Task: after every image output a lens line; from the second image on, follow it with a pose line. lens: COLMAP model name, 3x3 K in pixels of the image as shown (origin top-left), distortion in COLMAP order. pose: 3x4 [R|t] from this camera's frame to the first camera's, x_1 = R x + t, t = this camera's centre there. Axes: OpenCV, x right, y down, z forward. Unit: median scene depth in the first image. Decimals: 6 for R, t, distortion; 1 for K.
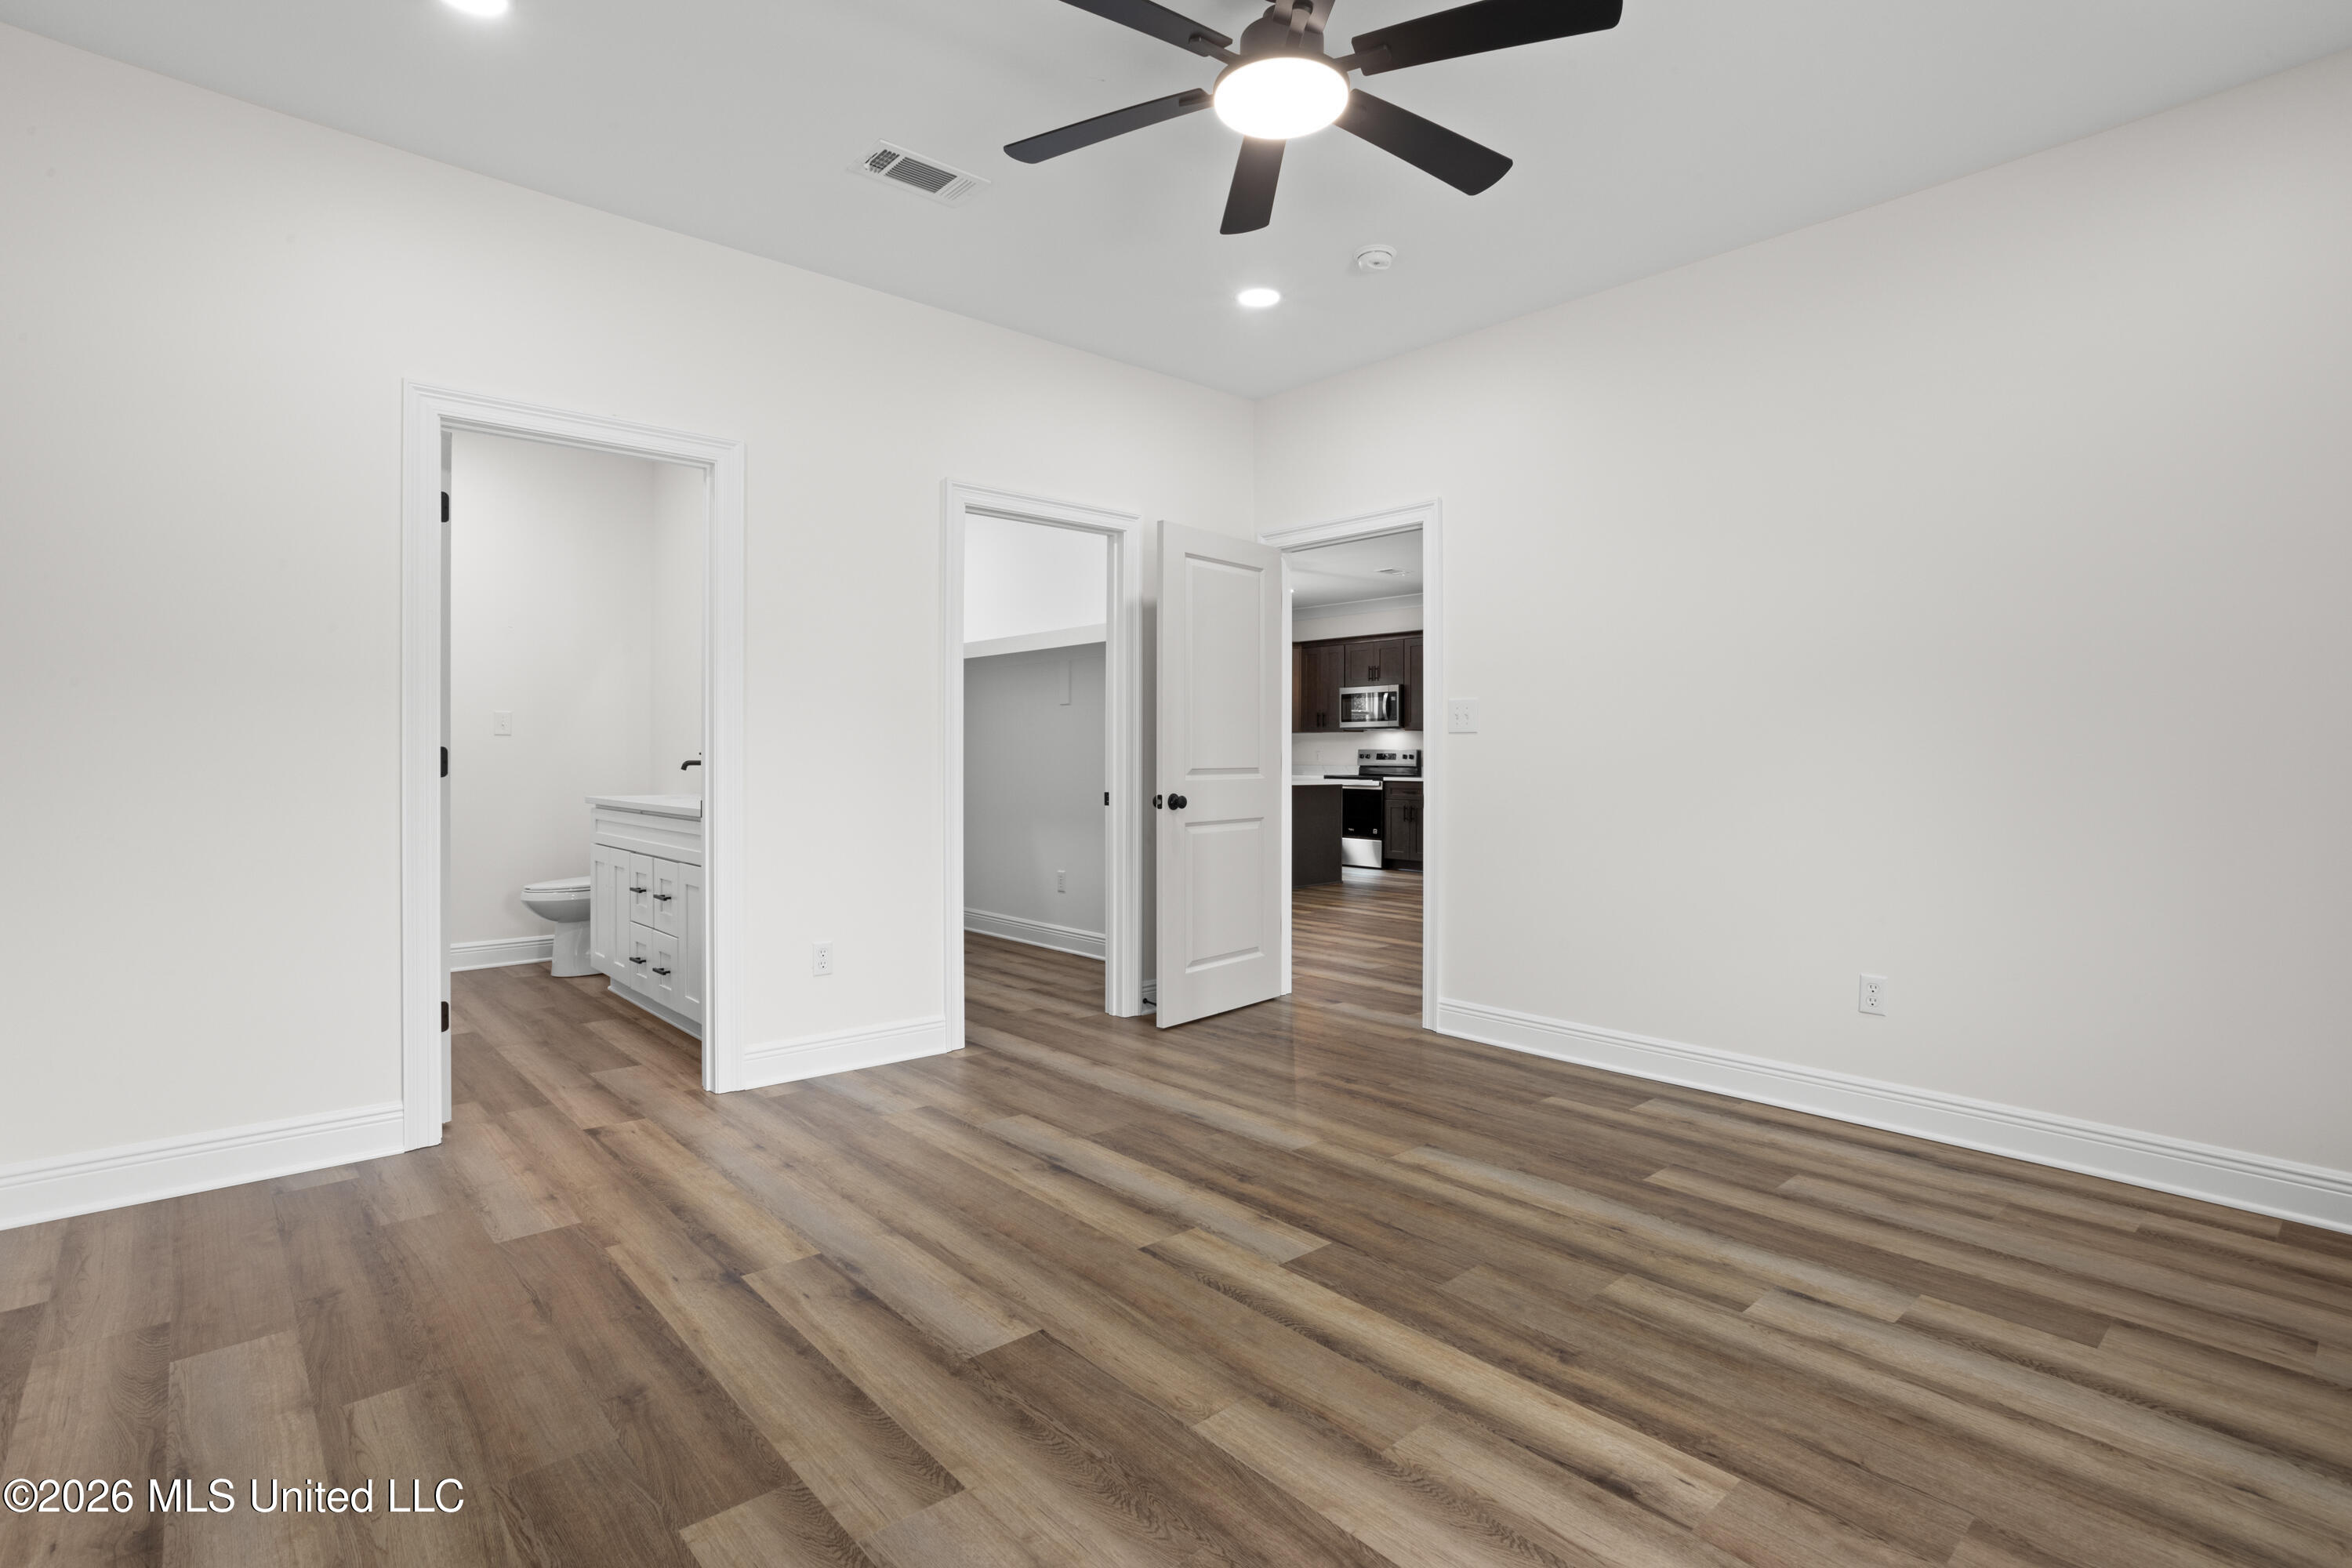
lens RADIAL K [[1126.7, 0, 1165.3], [0, 1126.7, 770.3], [0, 0, 1]] dist [-0.047629, 0.028027]
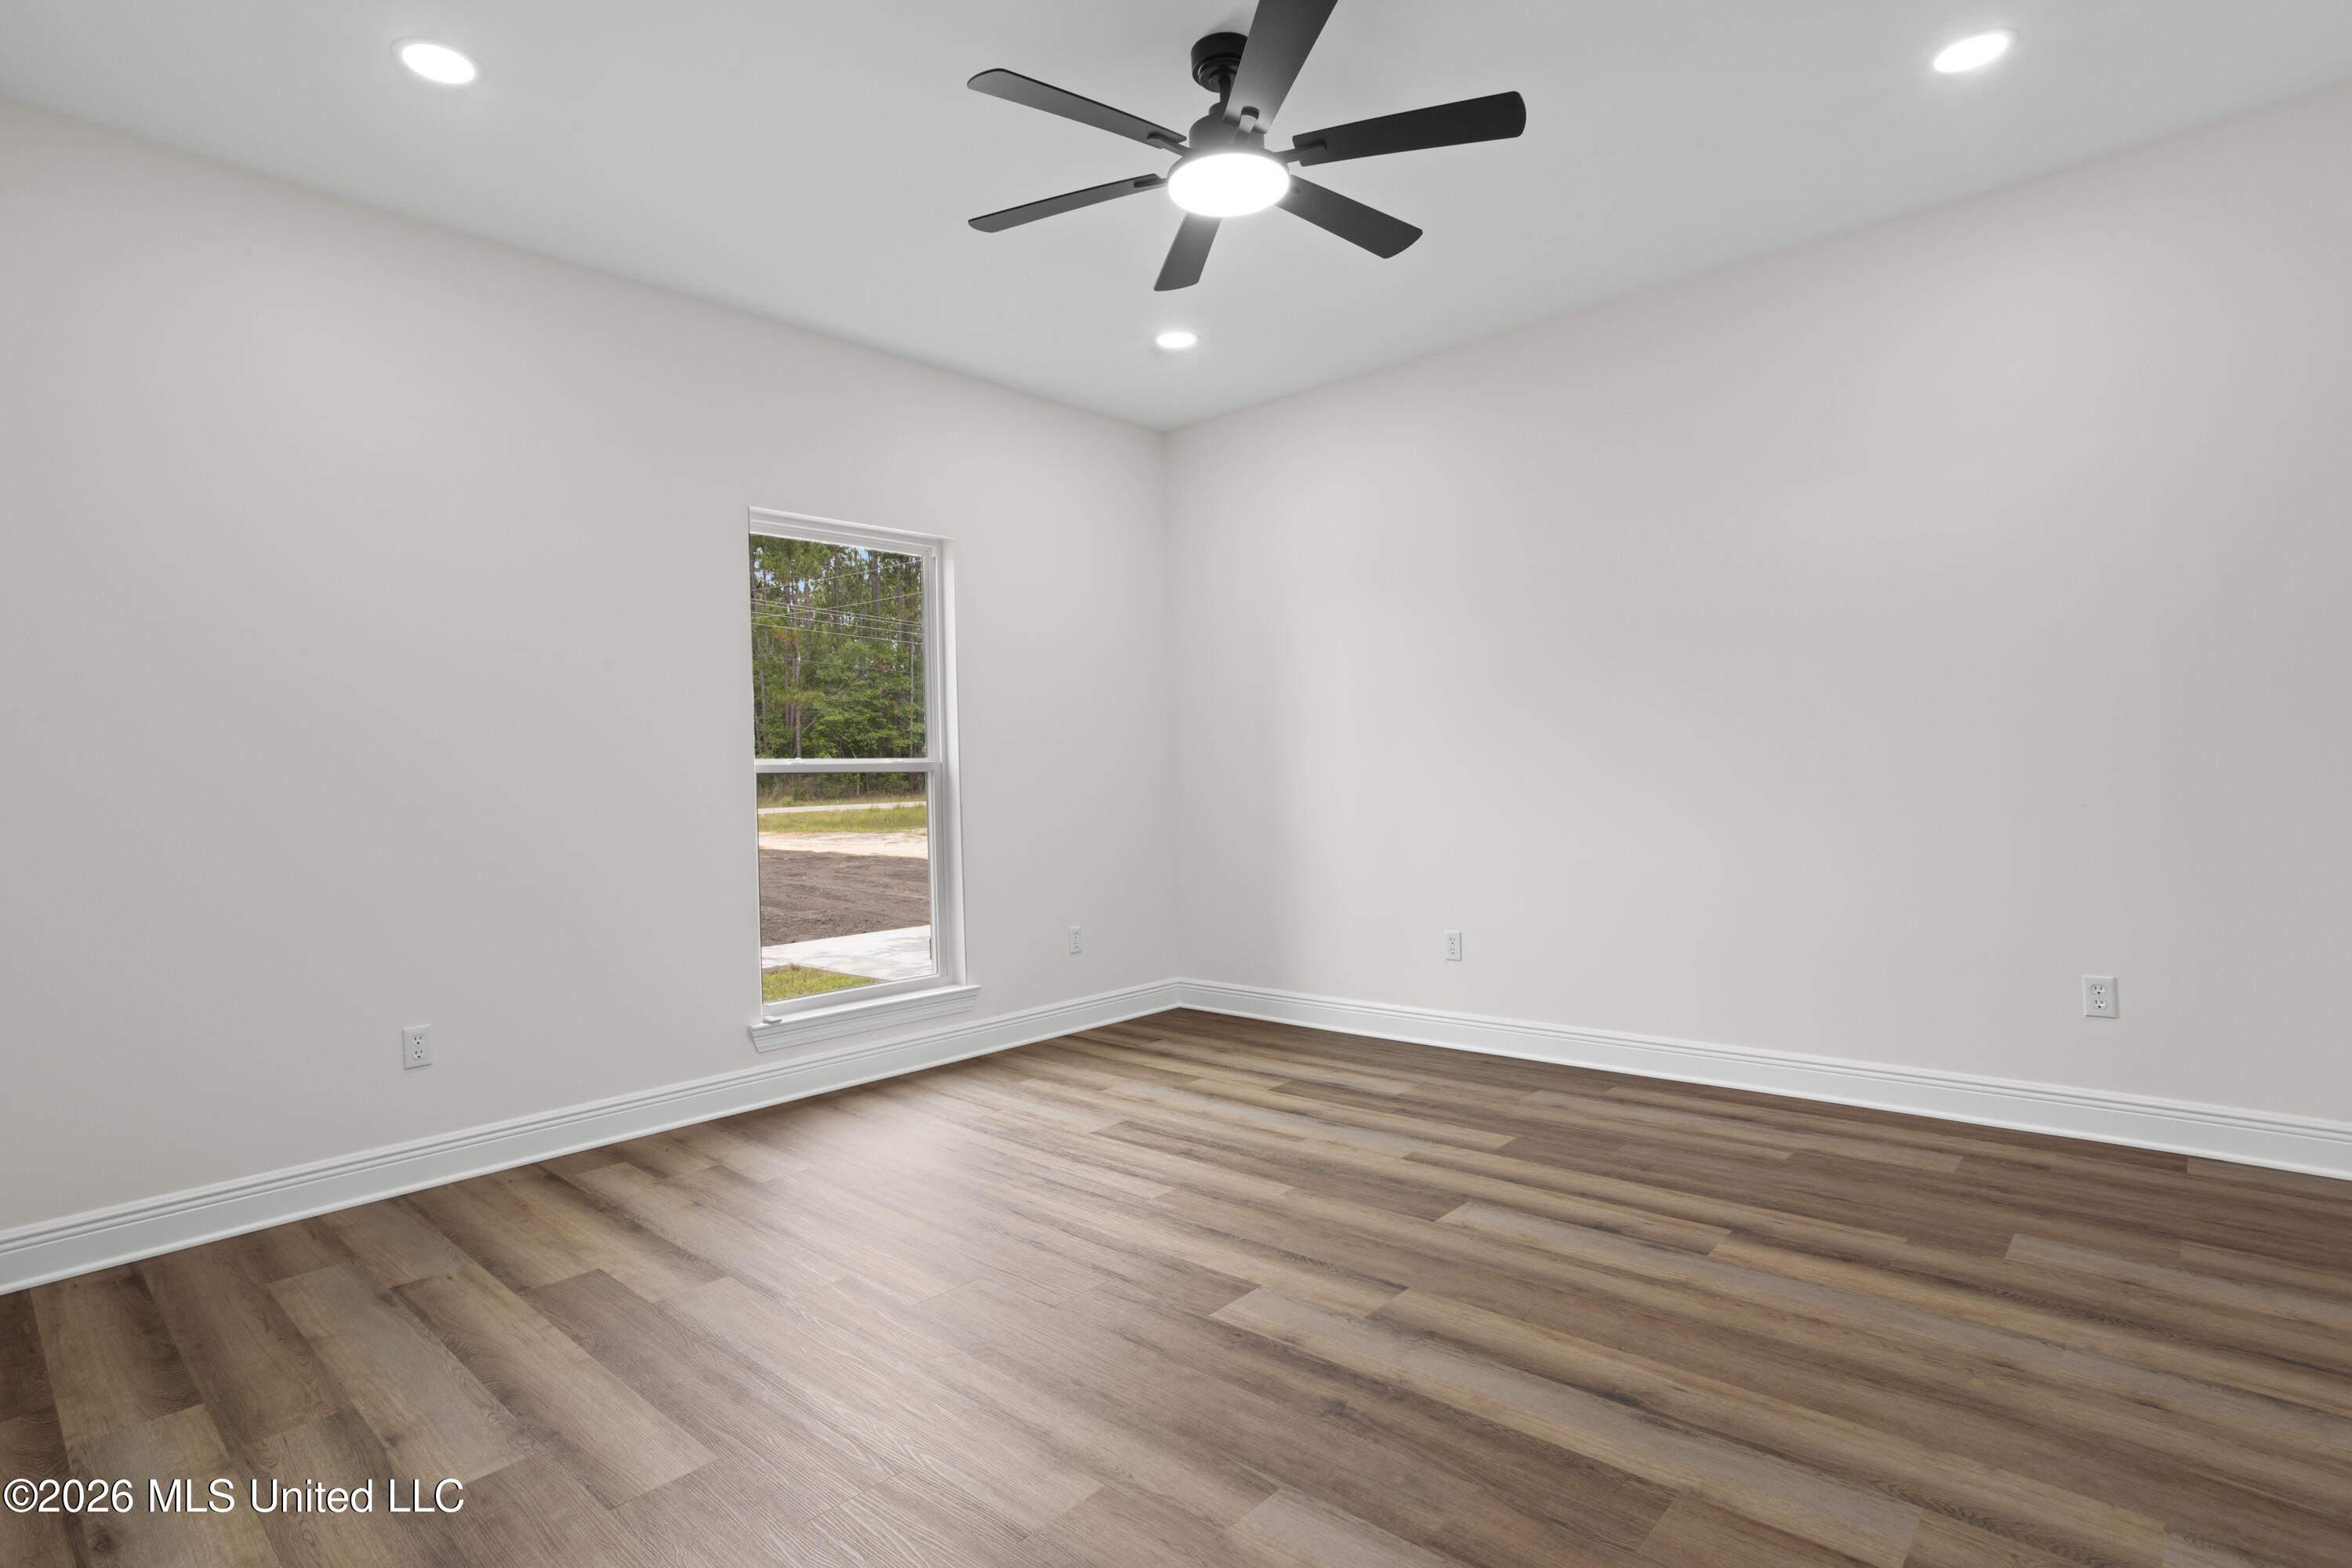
lens RADIAL K [[1126.7, 0, 1165.3], [0, 1126.7, 770.3], [0, 0, 1]] dist [-0.047629, 0.028027]
pose [[-0.994239, 0.023913, -0.104488, 0.280651], [0.023248, 0.999701, 0.007581, -0.027590], [0.104638, 0.005108, -0.994497, 1.983920]]
